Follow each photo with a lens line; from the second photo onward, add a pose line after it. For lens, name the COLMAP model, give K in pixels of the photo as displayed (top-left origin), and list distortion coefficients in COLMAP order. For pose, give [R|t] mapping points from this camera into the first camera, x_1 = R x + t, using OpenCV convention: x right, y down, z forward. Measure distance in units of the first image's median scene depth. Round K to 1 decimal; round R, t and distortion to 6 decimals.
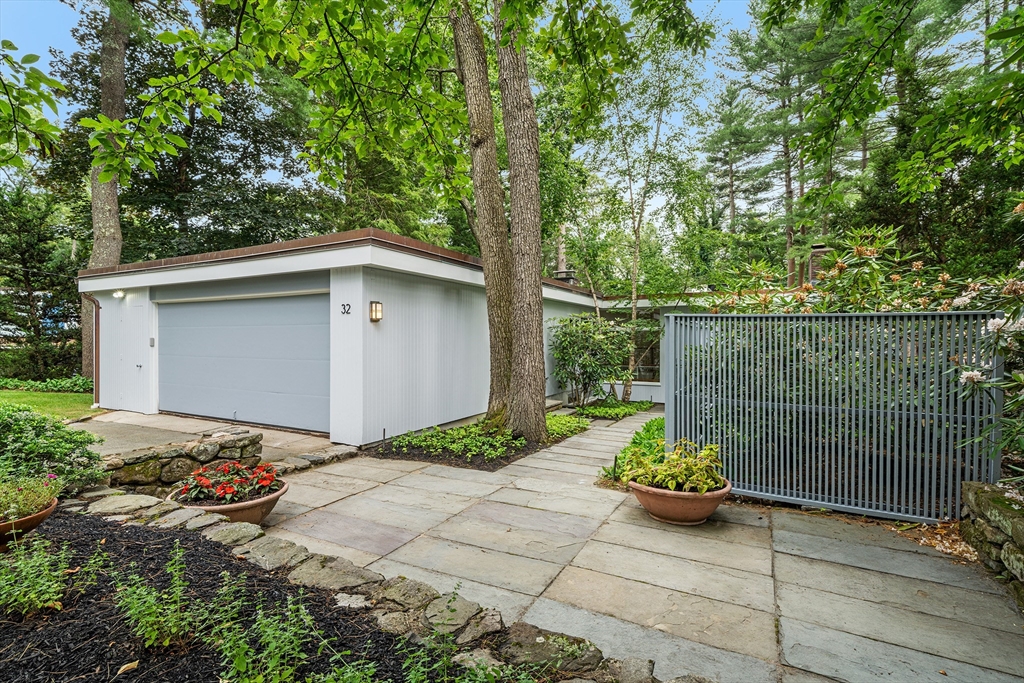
lens RADIAL K [[474.0, 0, 512.0], [0, 474.0, 343.5], [0, 0, 1]] dist [0.000148, -0.000025]
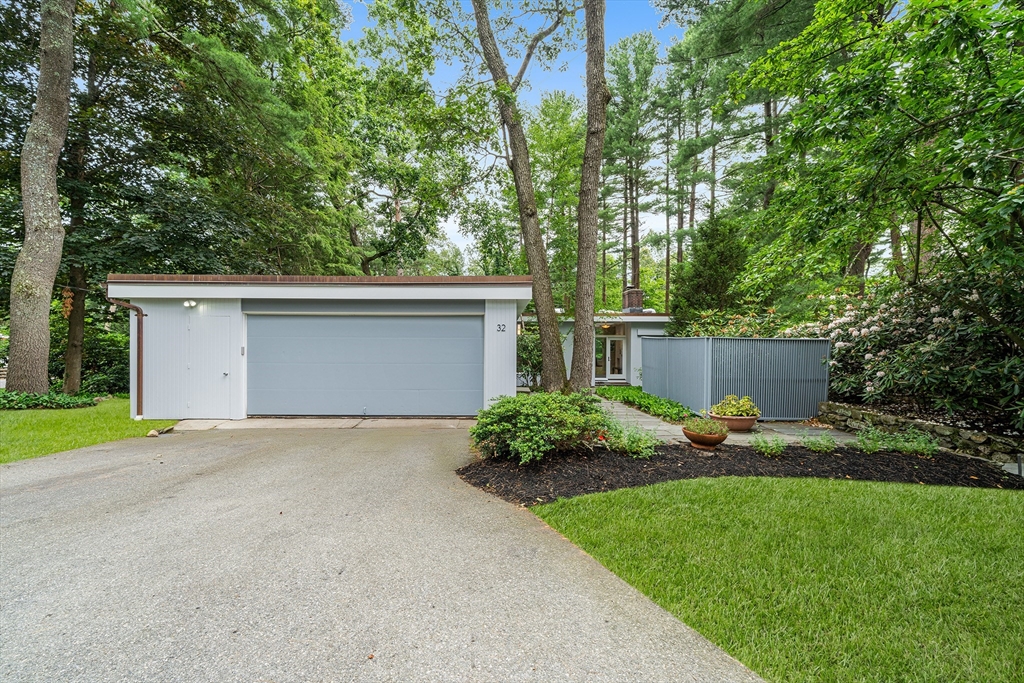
lens RADIAL K [[403.7, 0, 510.3], [0, 403.7, 342.5], [0, 0, 1]] dist [0.001653, 0.000193]
pose [[0.882396, -0.003160, 0.470497, -0.658115], [0.002905, 0.999995, 0.001268, -0.021366], [-0.470498, 0.000248, 0.882401, -0.075664]]
